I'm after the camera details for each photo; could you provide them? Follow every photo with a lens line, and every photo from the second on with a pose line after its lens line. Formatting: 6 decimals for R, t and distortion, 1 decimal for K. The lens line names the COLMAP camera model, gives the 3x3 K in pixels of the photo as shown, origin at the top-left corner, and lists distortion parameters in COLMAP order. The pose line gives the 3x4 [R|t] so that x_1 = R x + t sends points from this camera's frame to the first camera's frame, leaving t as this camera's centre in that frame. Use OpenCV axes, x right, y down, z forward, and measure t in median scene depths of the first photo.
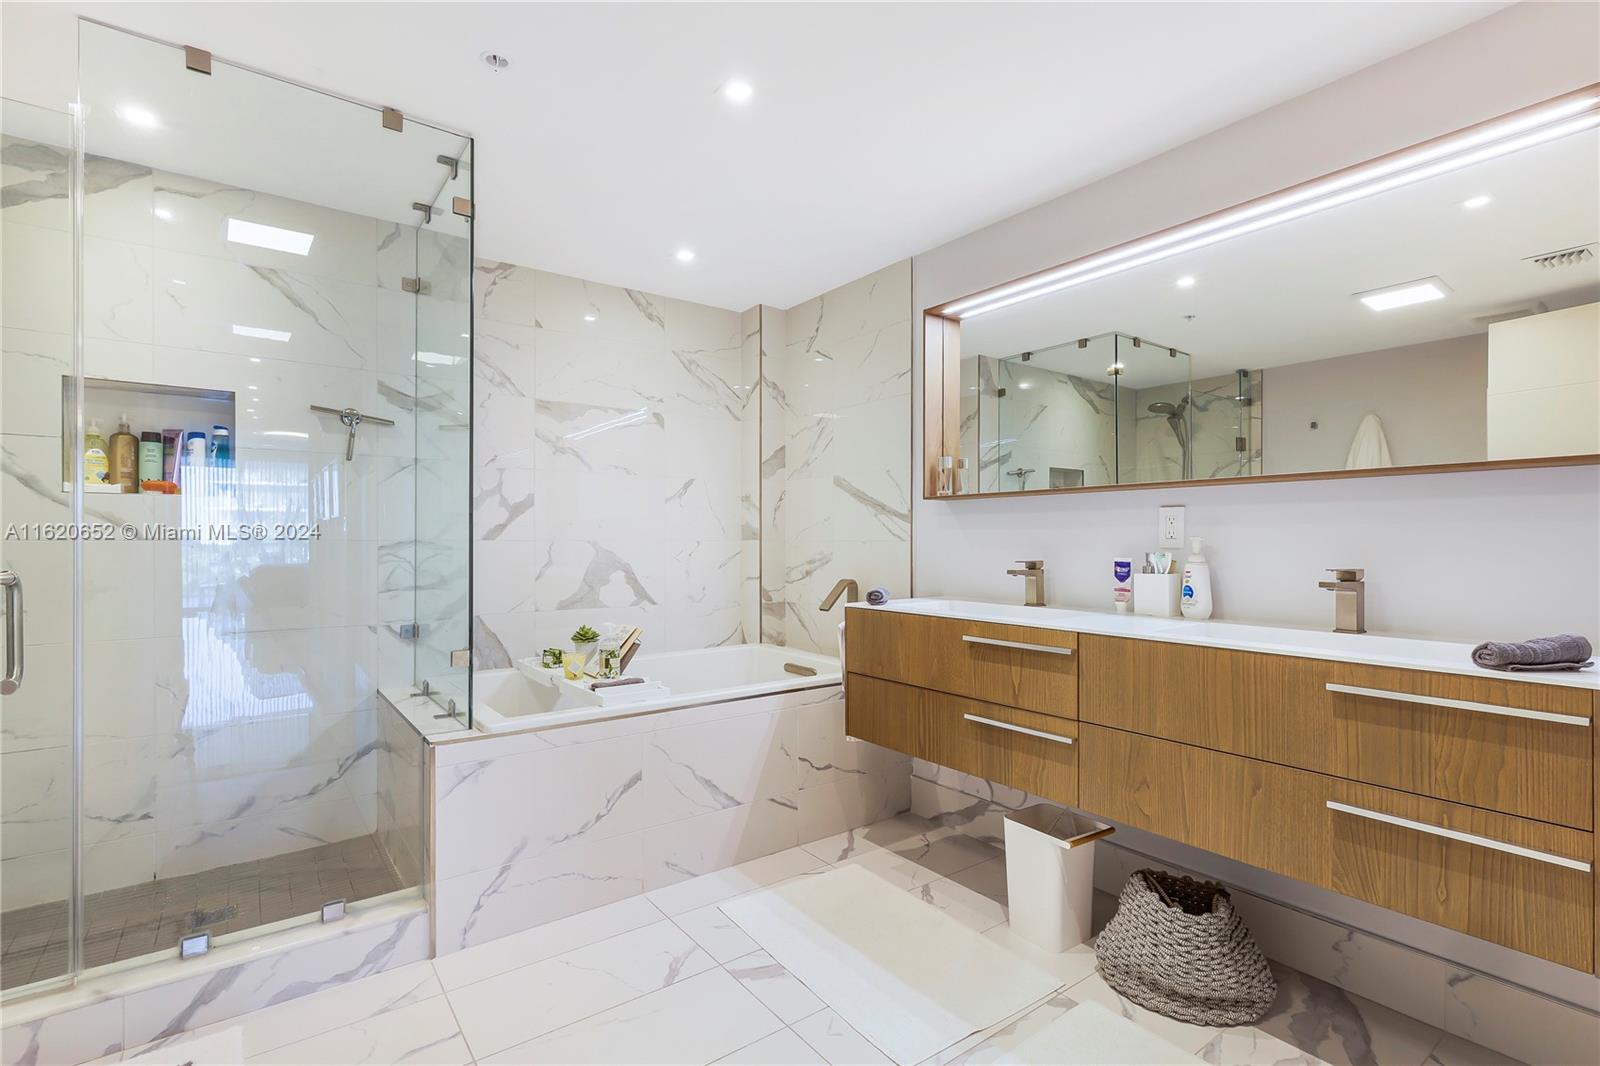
lens RADIAL K [[757.4, 0, 804.7], [0, 757.4, 554.1], [0, 0, 1]] dist [-0.002856, 0.000410]
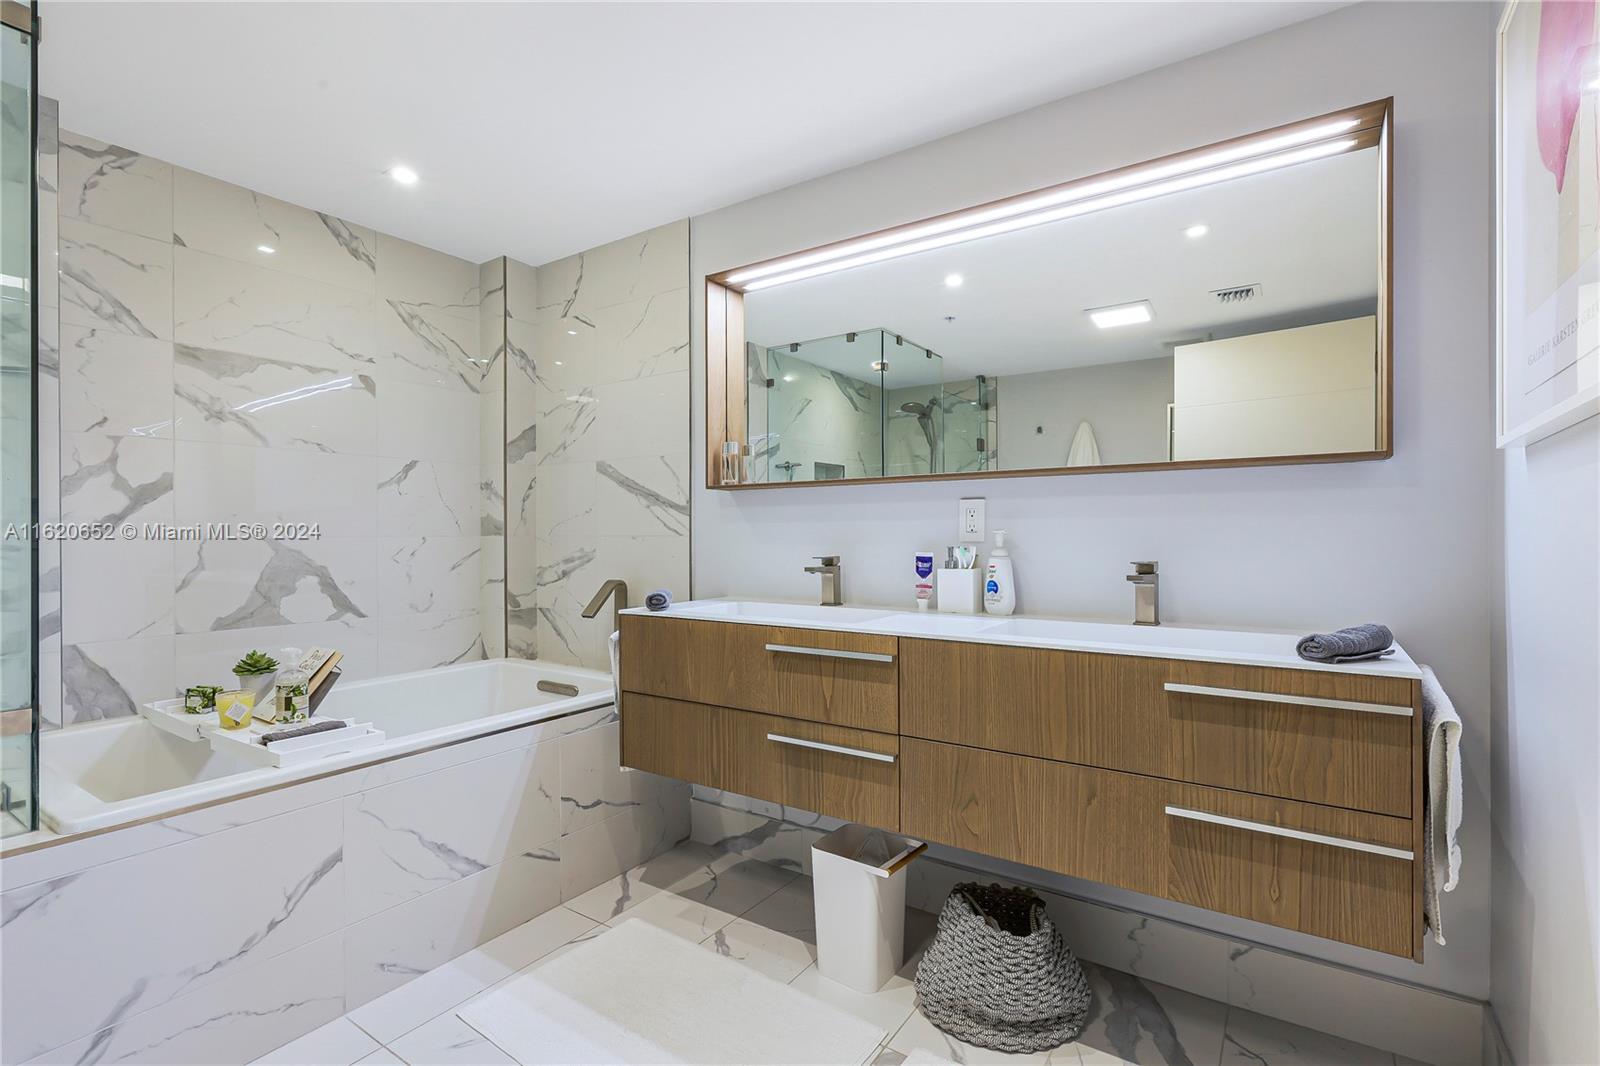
lens RADIAL K [[740.6, 0, 802.0], [0, 740.6, 539.4], [0, 0, 1]] dist [-0.000003, 0.000456]
pose [[0.943641, -0.005844, 0.330919, -0.026984], [0.009939, 0.999894, -0.010684, -0.002538], [-0.330822, 0.013370, 0.943599, 0.152883]]
